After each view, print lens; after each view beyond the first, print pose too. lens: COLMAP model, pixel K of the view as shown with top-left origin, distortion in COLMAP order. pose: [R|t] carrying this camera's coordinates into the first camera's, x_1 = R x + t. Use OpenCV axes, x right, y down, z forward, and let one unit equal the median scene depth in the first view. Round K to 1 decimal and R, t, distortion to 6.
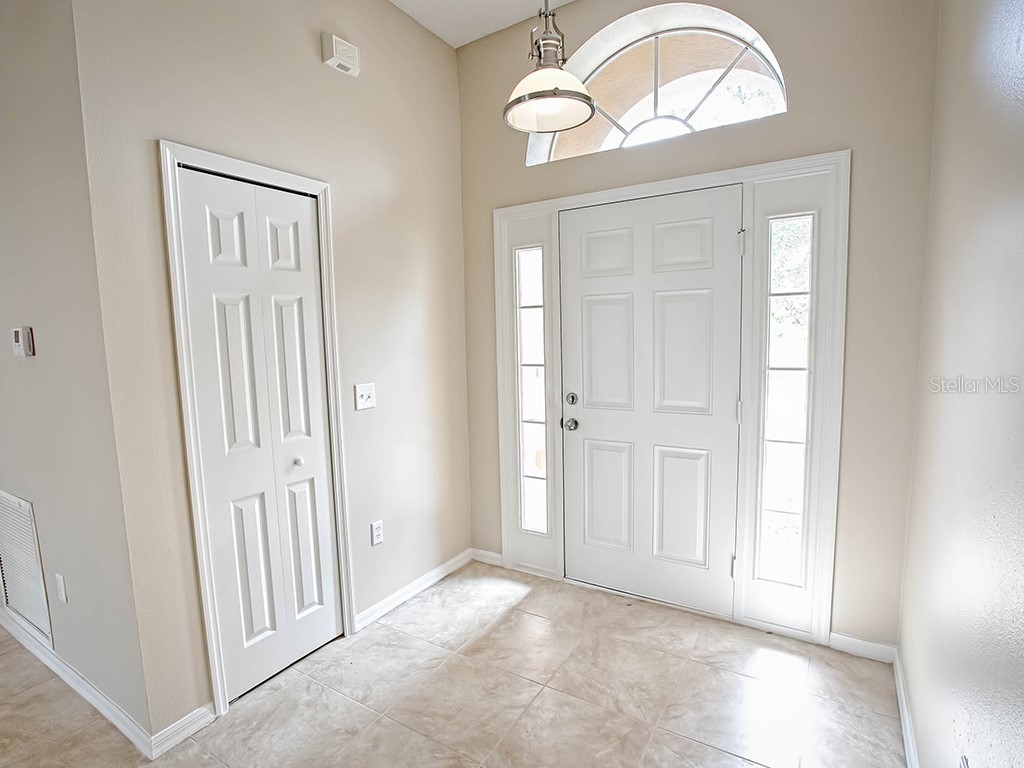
lens RADIAL K [[527.4, 0, 529.6], [0, 527.4, 392.4], [0, 0, 1]] dist [-0.046009, 0.013840]
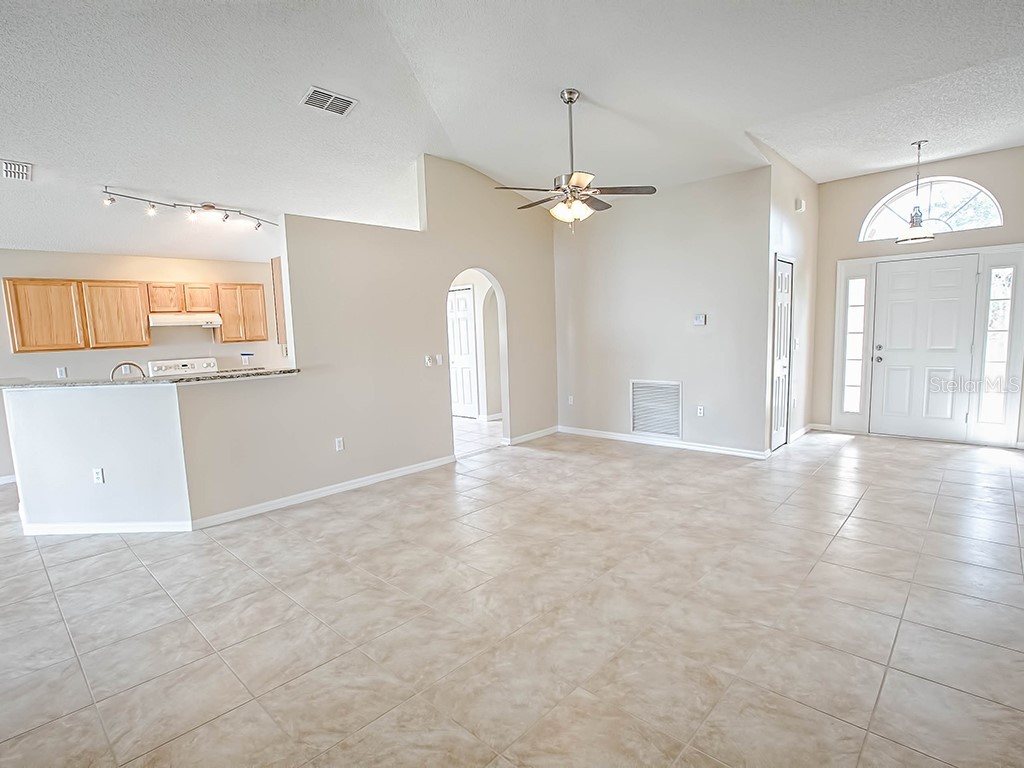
lens RADIAL K [[527.4, 0, 513.2], [0, 527.4, 393.6], [0, 0, 1]] dist [-0.046009, 0.013840]
pose [[0.979195, 0.014732, -0.202385, -0.960439], [-0.012464, 0.999844, 0.012480, 0.193791], [0.202538, -0.009698, 0.979226, -1.396243]]
